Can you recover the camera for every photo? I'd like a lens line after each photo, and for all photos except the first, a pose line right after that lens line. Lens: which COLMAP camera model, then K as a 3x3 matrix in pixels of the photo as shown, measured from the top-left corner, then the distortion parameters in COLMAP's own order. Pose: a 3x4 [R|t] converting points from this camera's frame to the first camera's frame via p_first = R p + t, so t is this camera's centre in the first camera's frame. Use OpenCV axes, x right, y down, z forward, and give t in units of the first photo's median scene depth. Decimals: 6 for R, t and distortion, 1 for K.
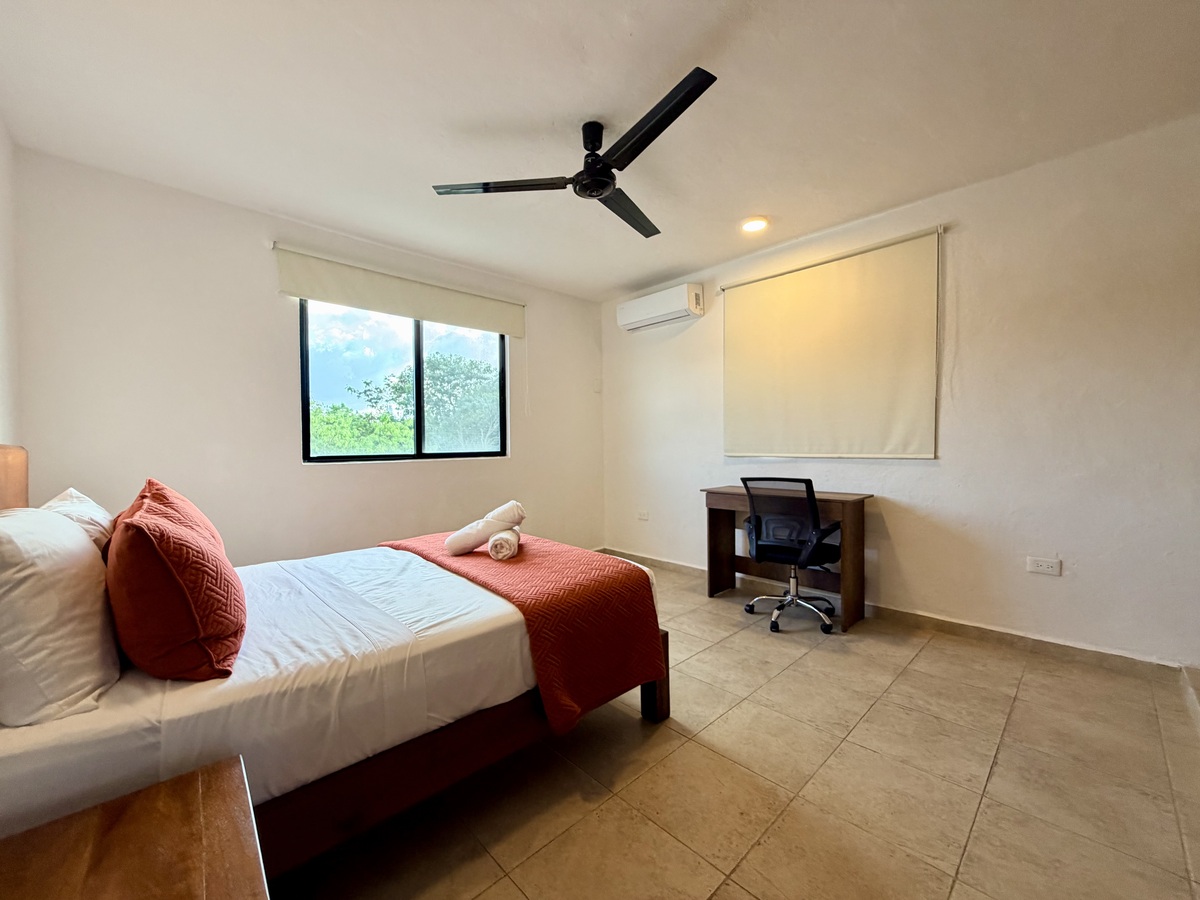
lens RADIAL K [[478.5, 0, 594.0], [0, 478.5, 446.9], [0, 0, 1]] dist [0.000468, 0.000139]
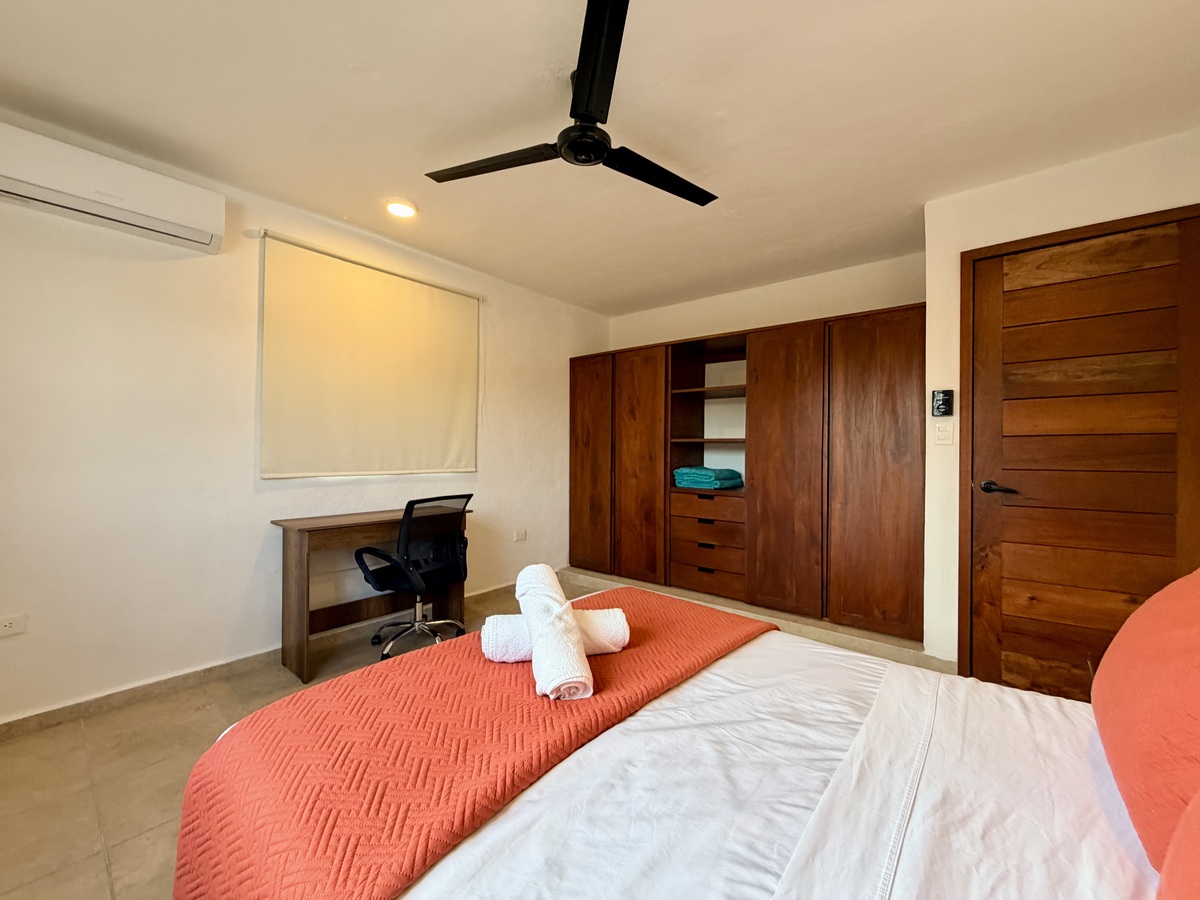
lens RADIAL K [[478.5, 0, 593.9], [0, 478.5, 453.7], [0, 0, 1]] dist [0.000468, 0.000139]
pose [[-0.110610, 0.008332, 0.993829, -0.579098], [0.006205, 0.999951, -0.007693, -0.010971], [-0.993845, 0.005315, -0.110656, 0.774753]]
